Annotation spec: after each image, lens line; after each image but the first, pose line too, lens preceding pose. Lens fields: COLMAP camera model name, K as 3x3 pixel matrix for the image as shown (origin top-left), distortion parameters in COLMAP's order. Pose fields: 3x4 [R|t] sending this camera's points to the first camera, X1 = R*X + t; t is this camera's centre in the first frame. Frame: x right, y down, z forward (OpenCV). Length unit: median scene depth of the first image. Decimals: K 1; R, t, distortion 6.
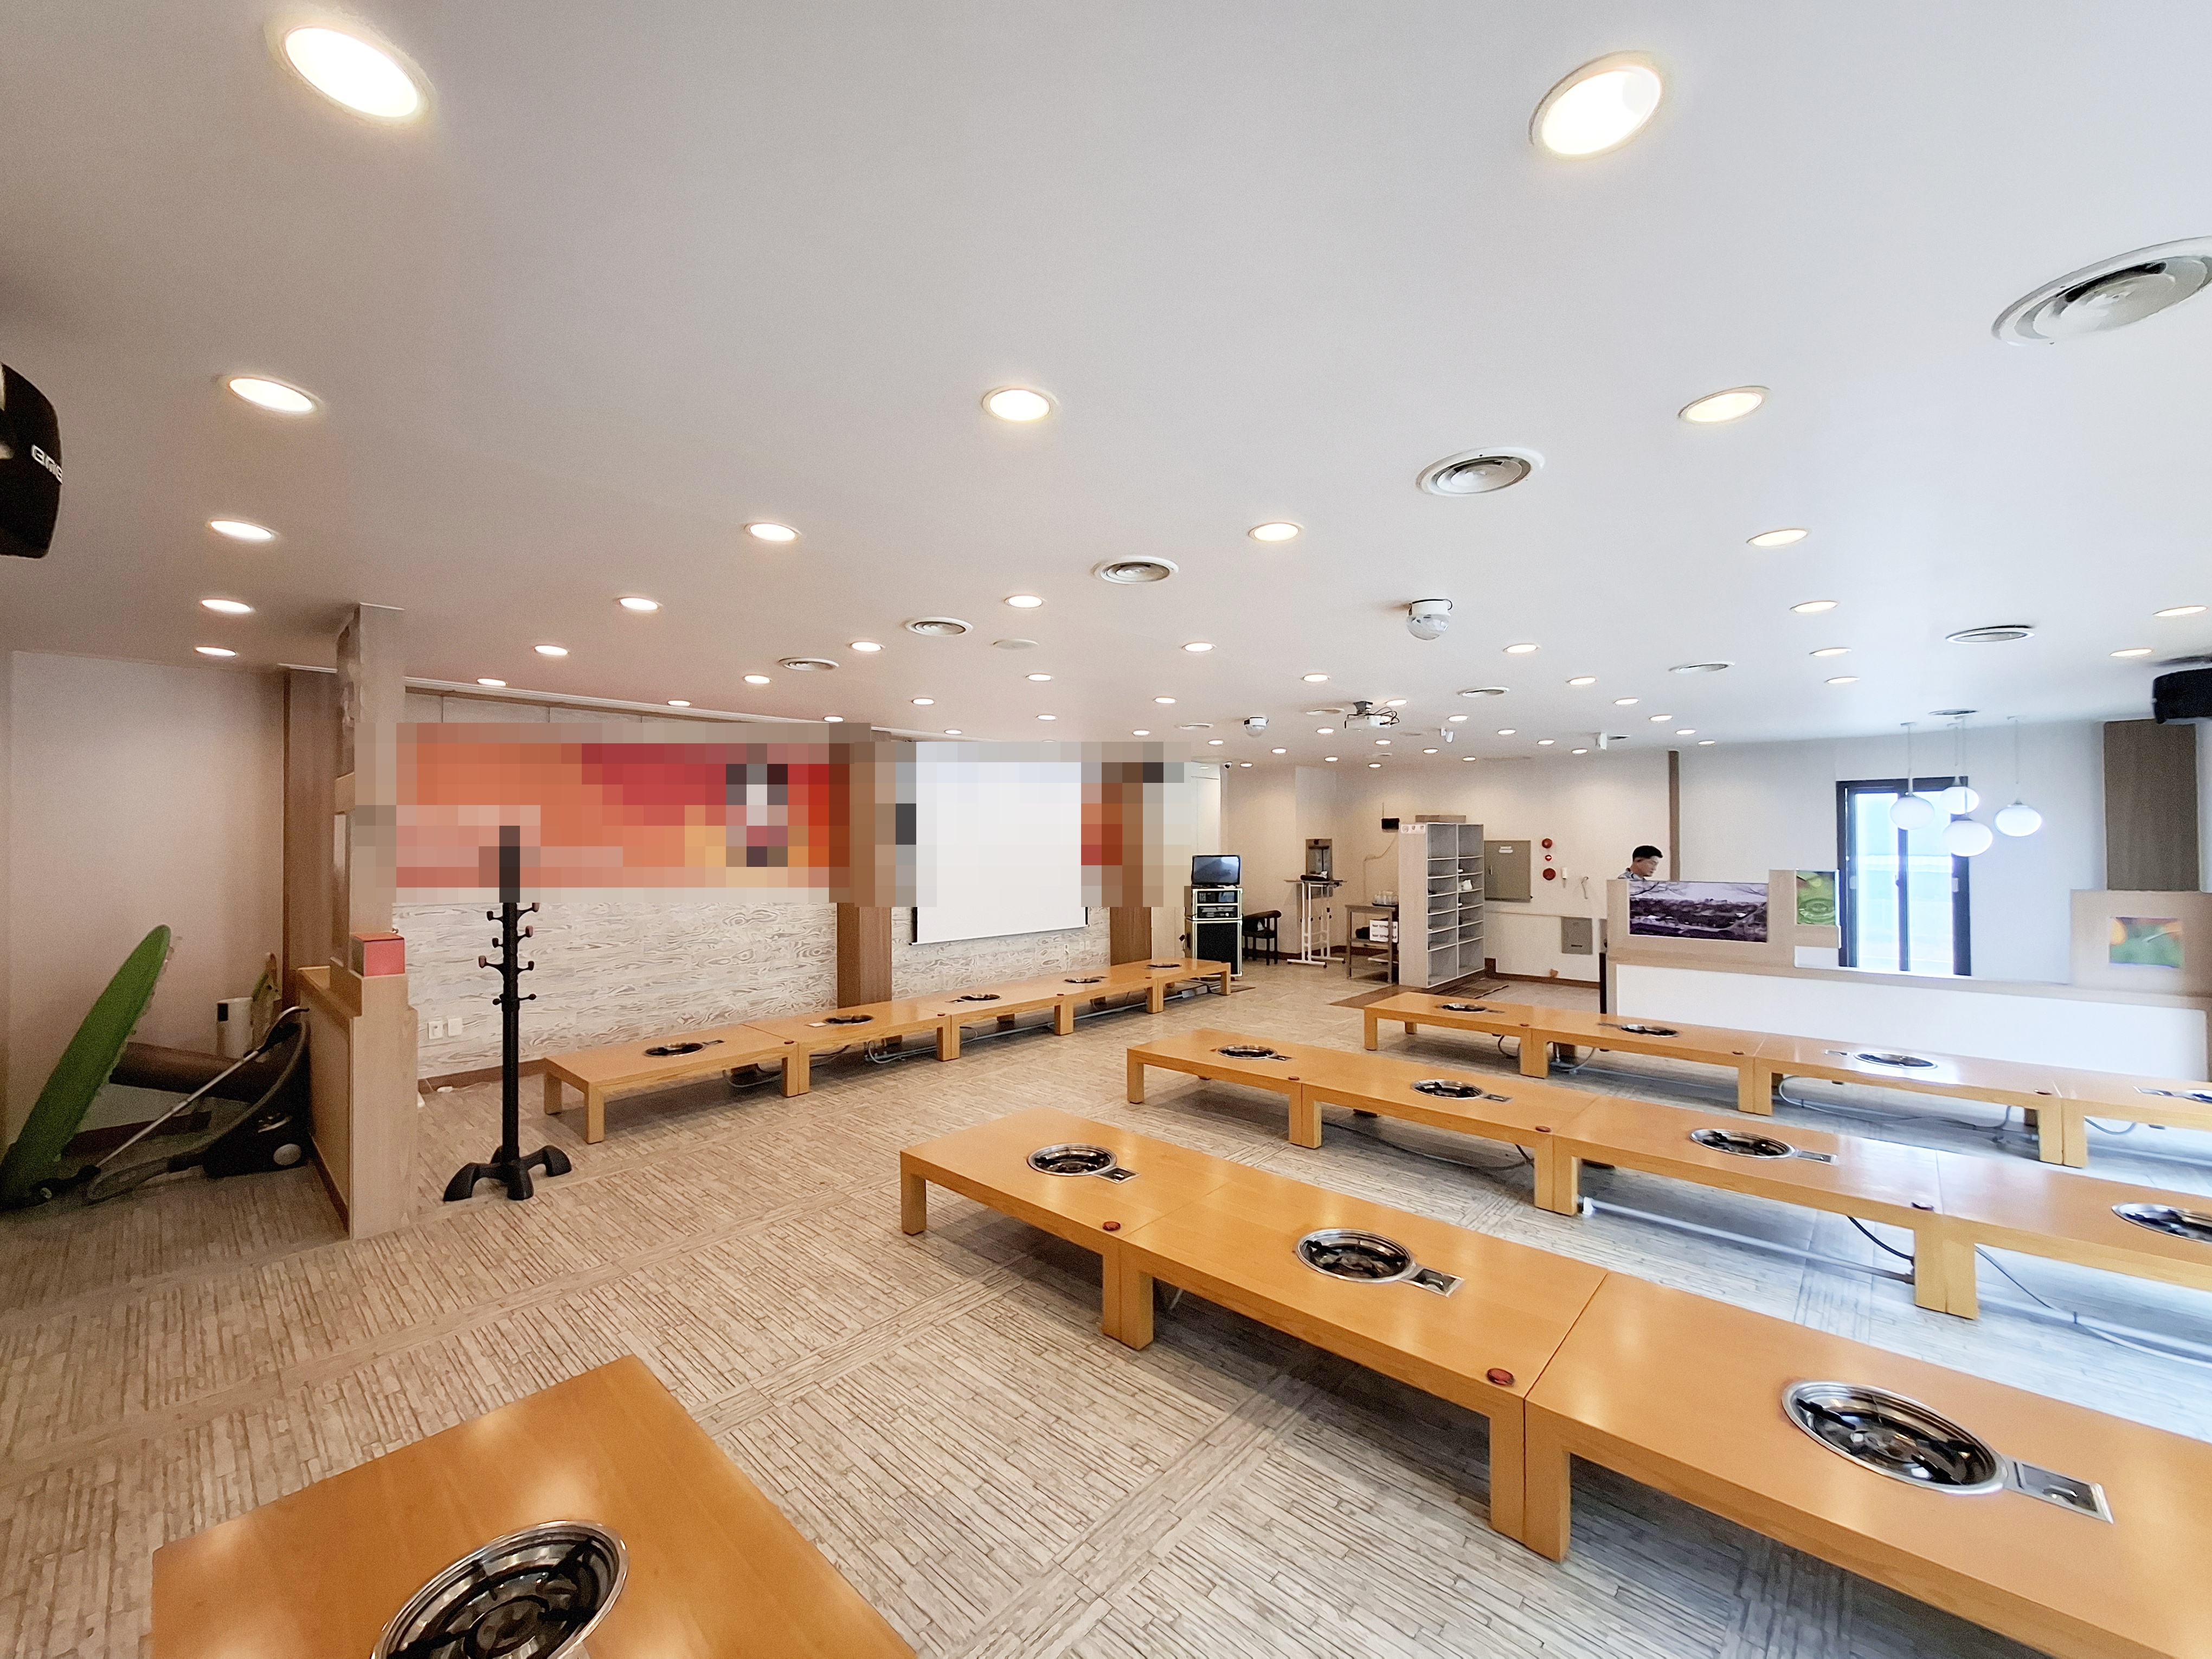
lens RADIAL K [[869.7, 0, 1098.0], [0, 869.7, 832.6], [0, 0, 1]] dist [-0.008697, 0.002204]
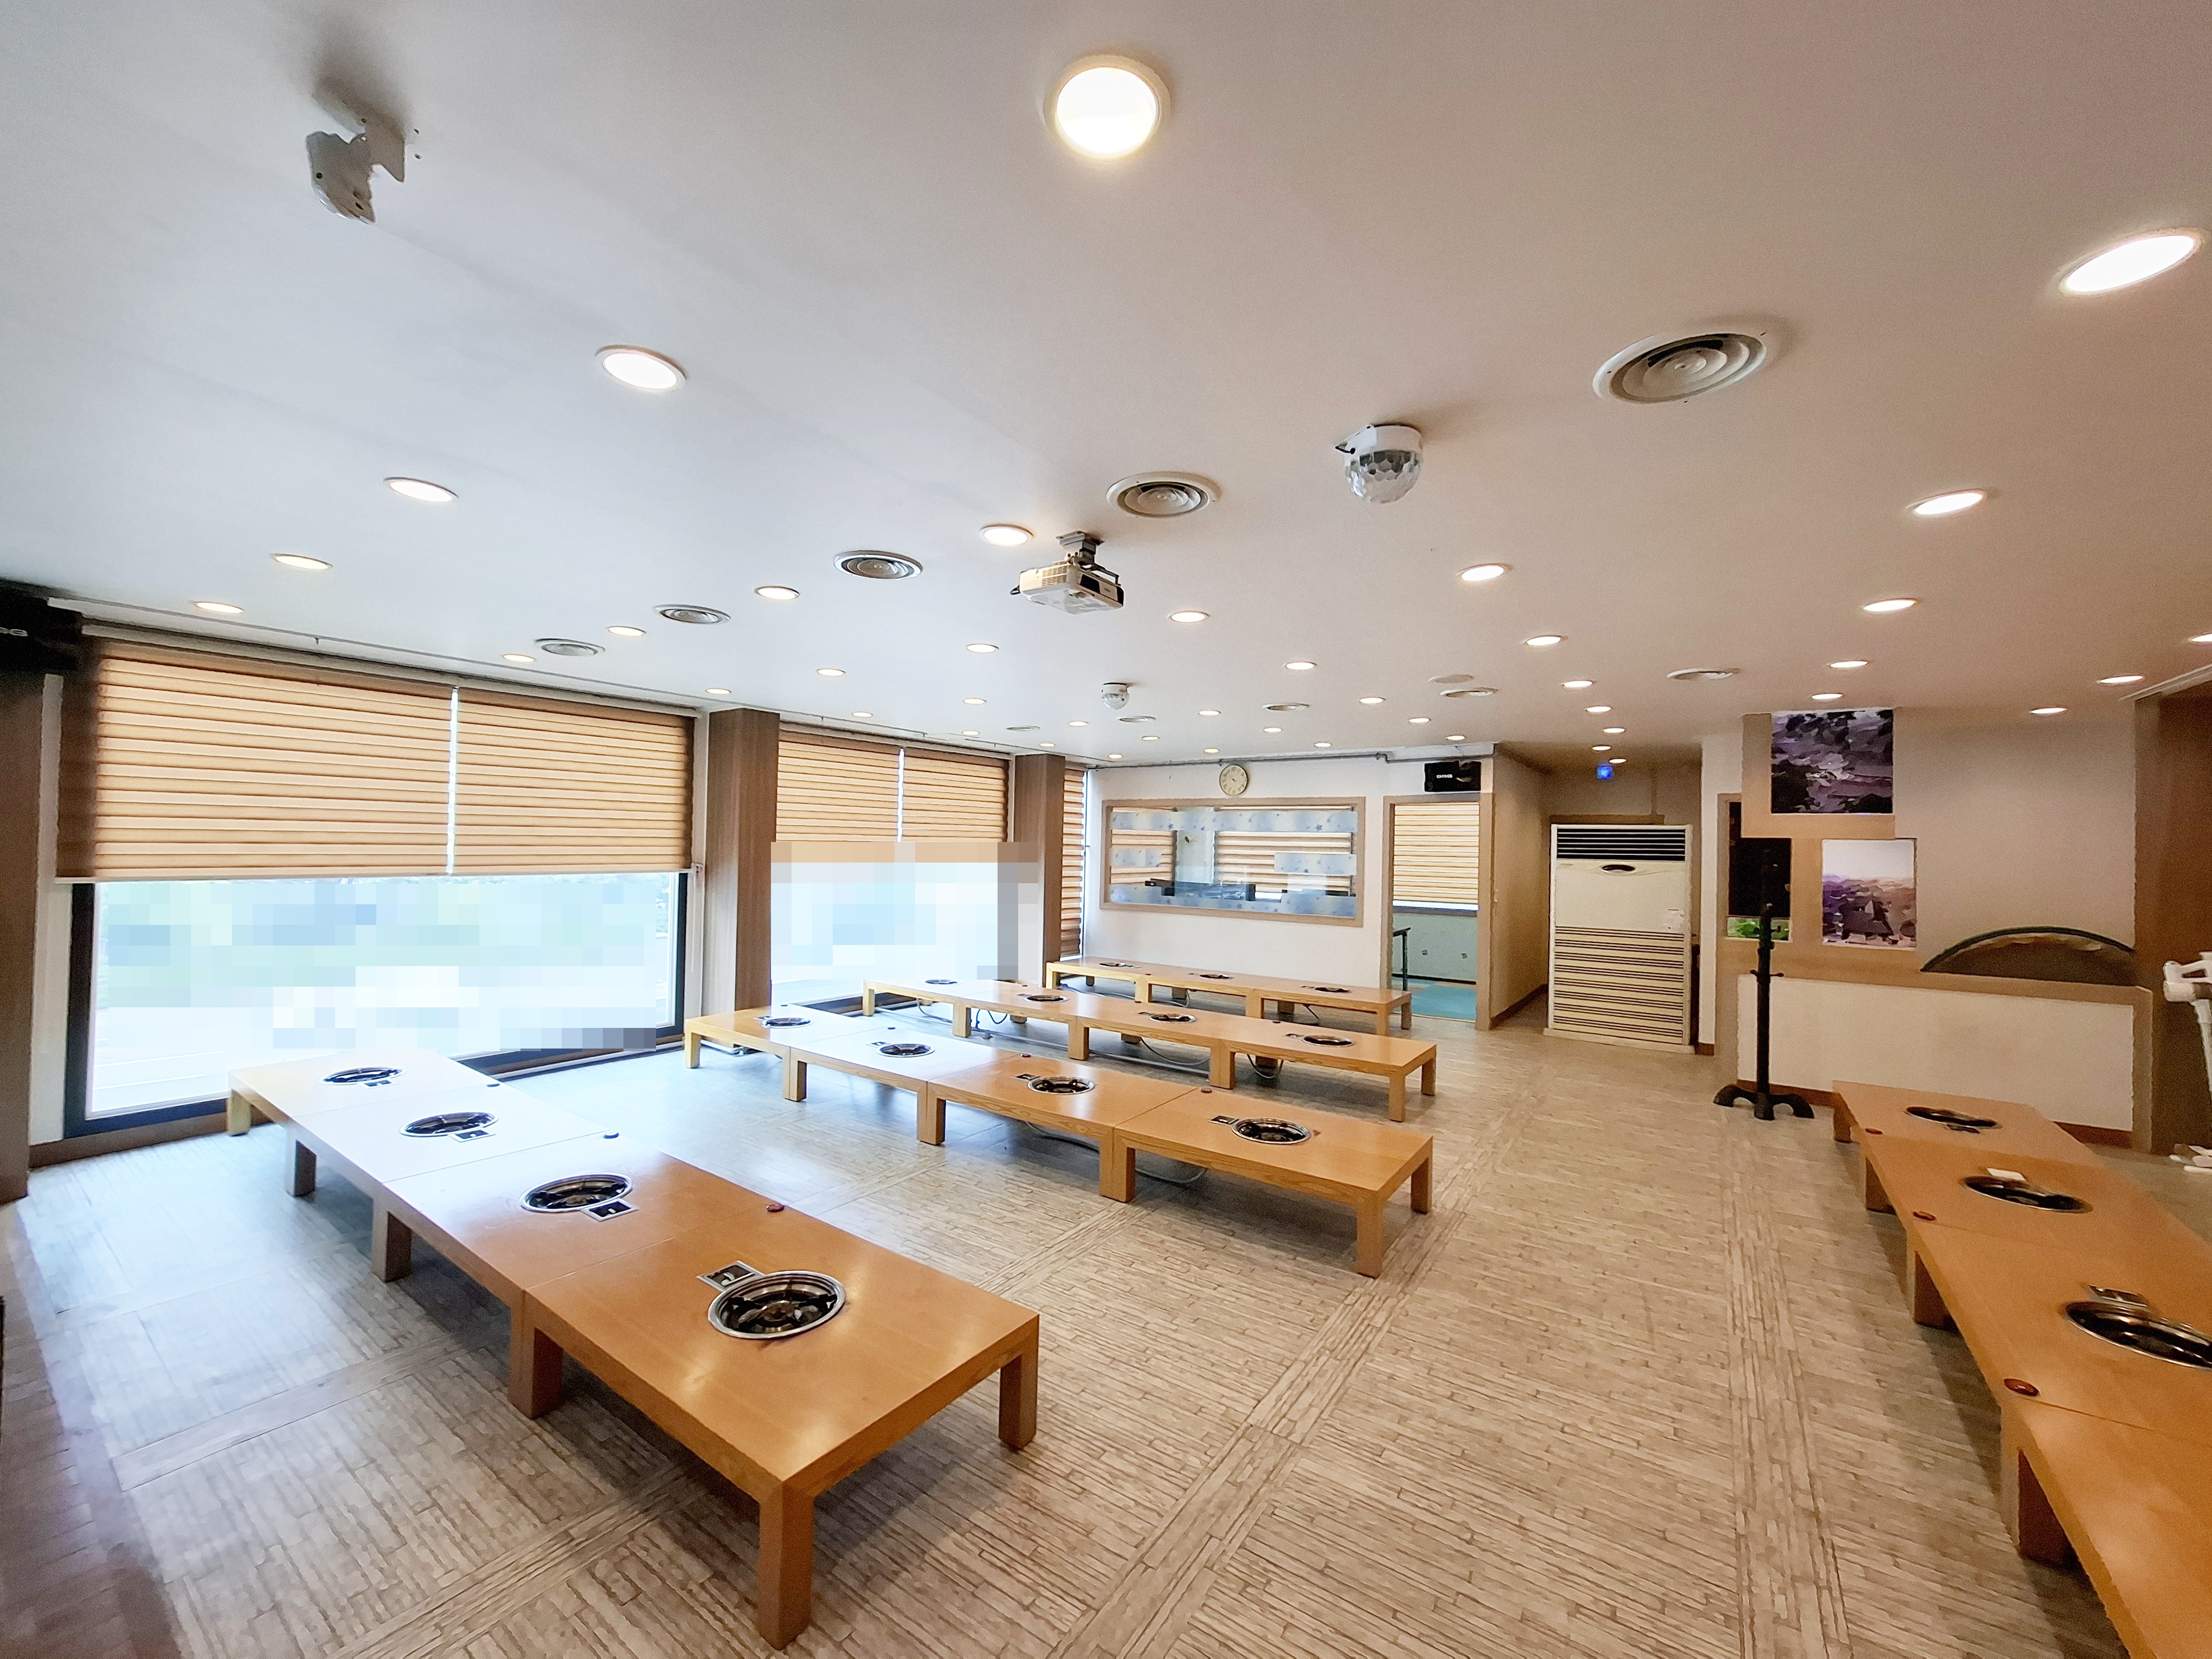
lens RADIAL K [[869.7, 0, 1103.1], [0, 869.7, 830.8], [0, 0, 1]] dist [-0.008697, 0.002204]
pose [[-0.990180, -0.018391, -0.138582, 0.325228], [-0.014379, 0.999450, -0.029896, 0.011751], [0.139055, -0.027610, -0.989900, 1.319796]]
